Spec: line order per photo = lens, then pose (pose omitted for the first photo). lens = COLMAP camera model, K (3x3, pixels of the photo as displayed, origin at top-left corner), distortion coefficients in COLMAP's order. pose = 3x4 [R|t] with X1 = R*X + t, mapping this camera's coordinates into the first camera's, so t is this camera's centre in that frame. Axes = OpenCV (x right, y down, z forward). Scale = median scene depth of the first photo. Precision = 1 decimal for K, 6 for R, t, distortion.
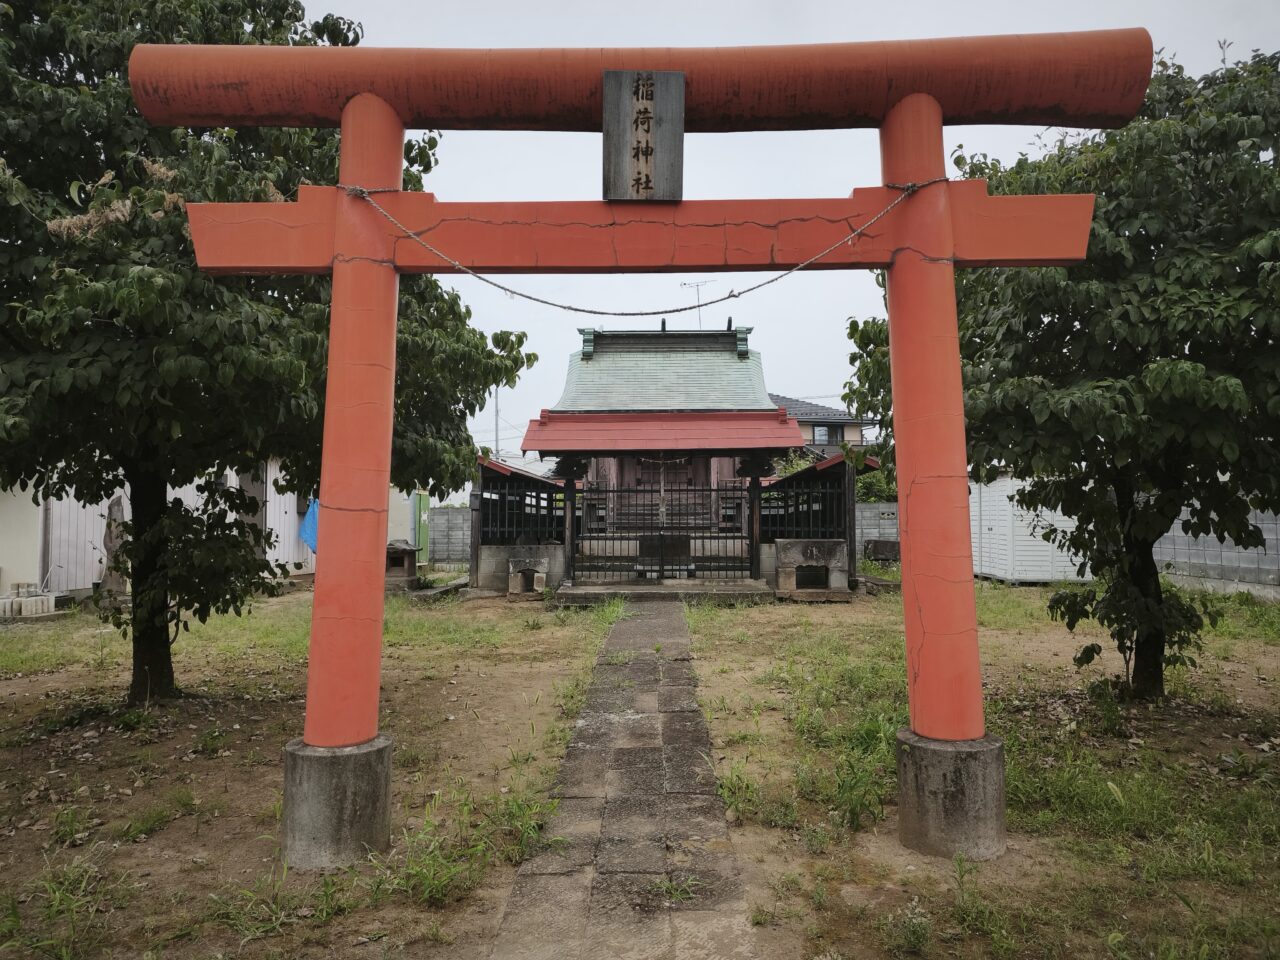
lens RADIAL K [[858.6, 0, 633.2], [0, 858.6, 476.4], [0, 0, 1]] dist [0.020536, -0.002250]
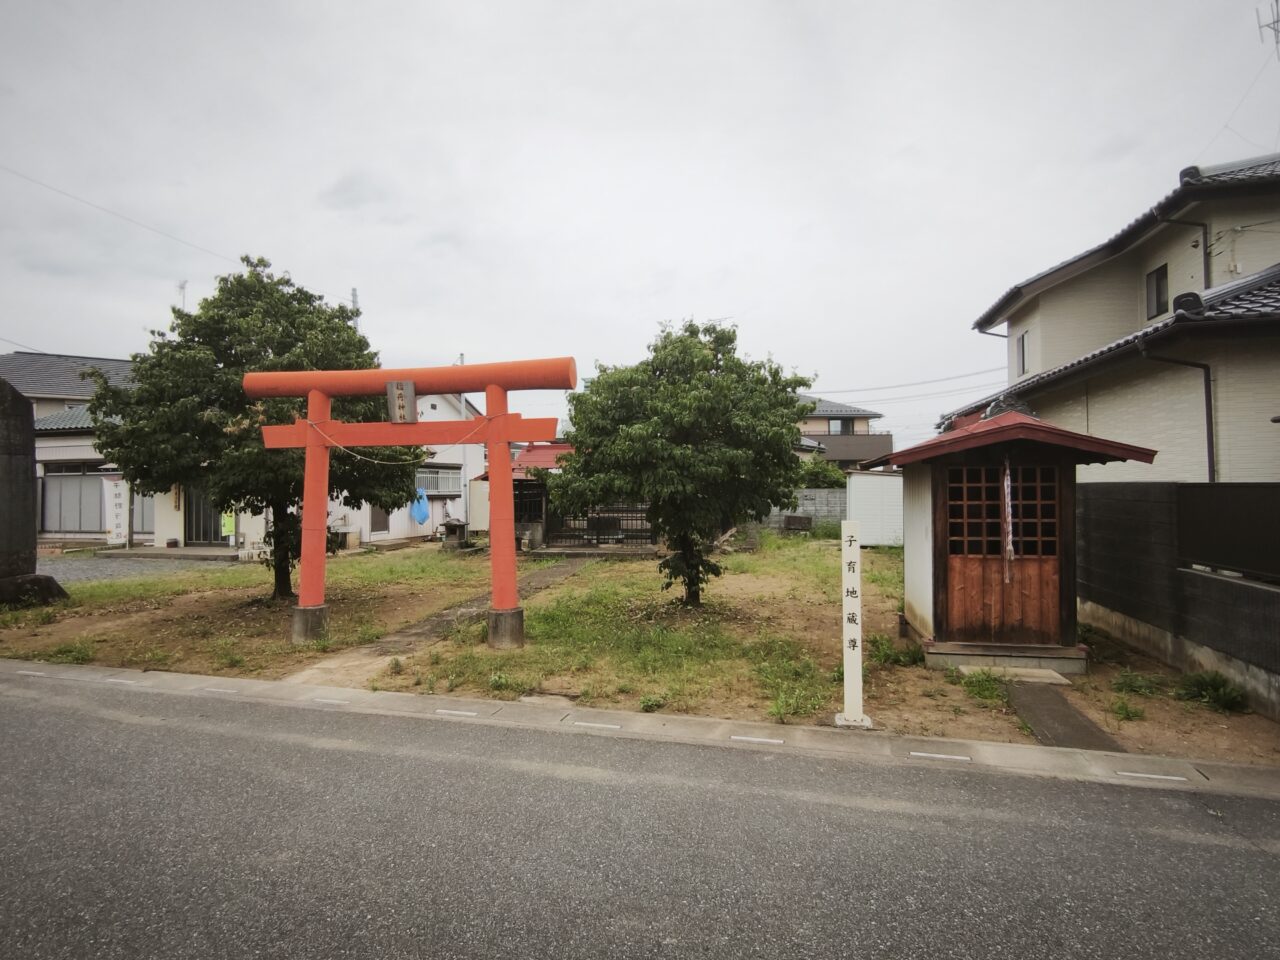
lens RADIAL K [[736.8, 0, 646.4], [0, 736.8, 475.6], [0, 0, 1]] dist [-0.002493, -0.002940]
pose [[0.986652, -0.004347, -0.162786, 0.367523], [0.011085, 0.999118, 0.040509, -0.071237], [0.162467, -0.041773, 0.985829, -0.395150]]
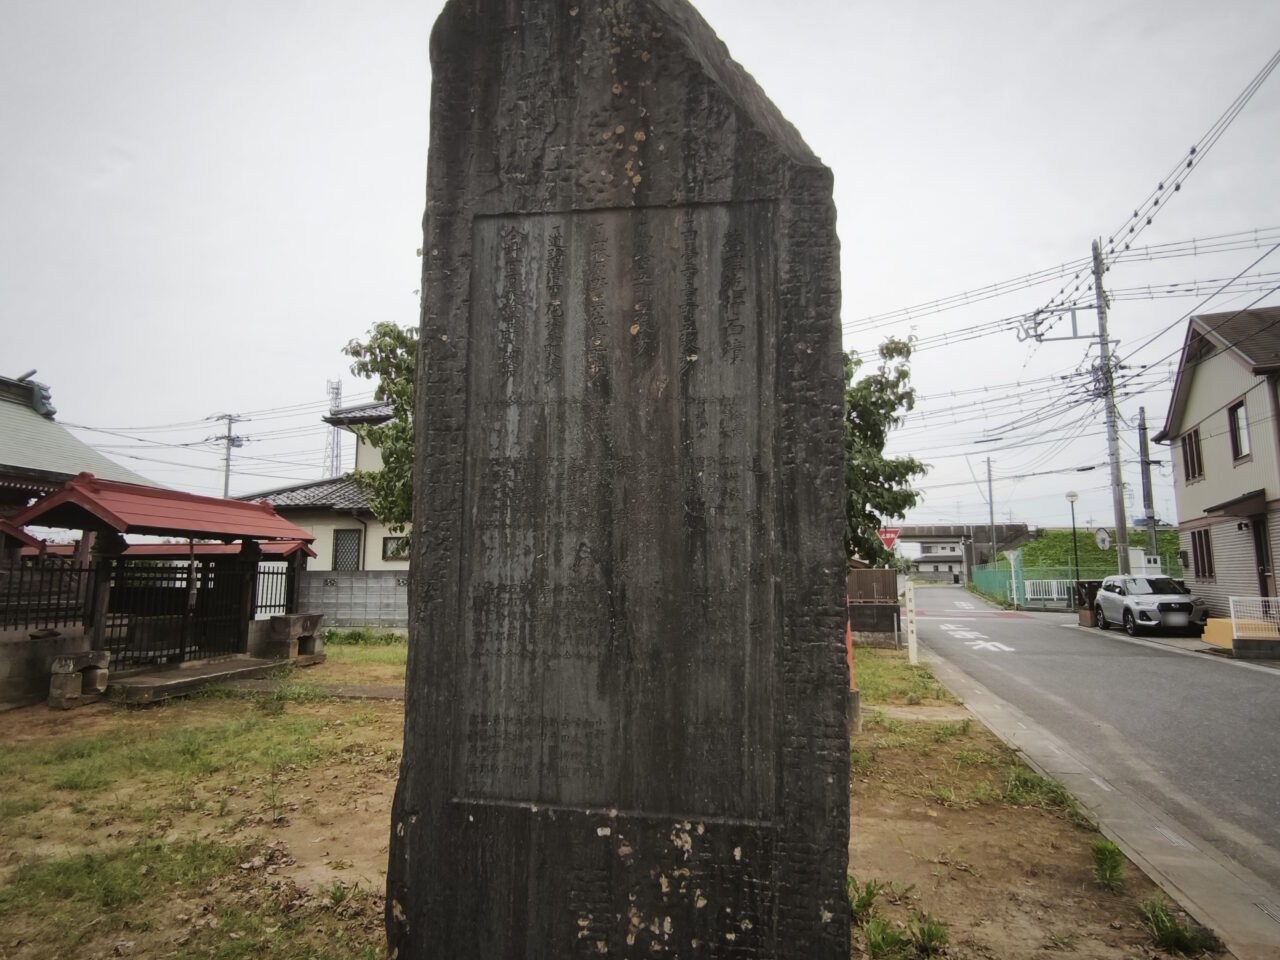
lens RADIAL K [[736.8, 0, 646.4], [0, 736.8, 475.6], [0, 0, 1]] dist [-0.002493, -0.002940]
pose [[0.223461, 0.130670, 0.965914, -0.721007], [-0.037771, 0.991390, -0.125379, -0.007450], [-0.973981, -0.008466, 0.226473, 0.306942]]
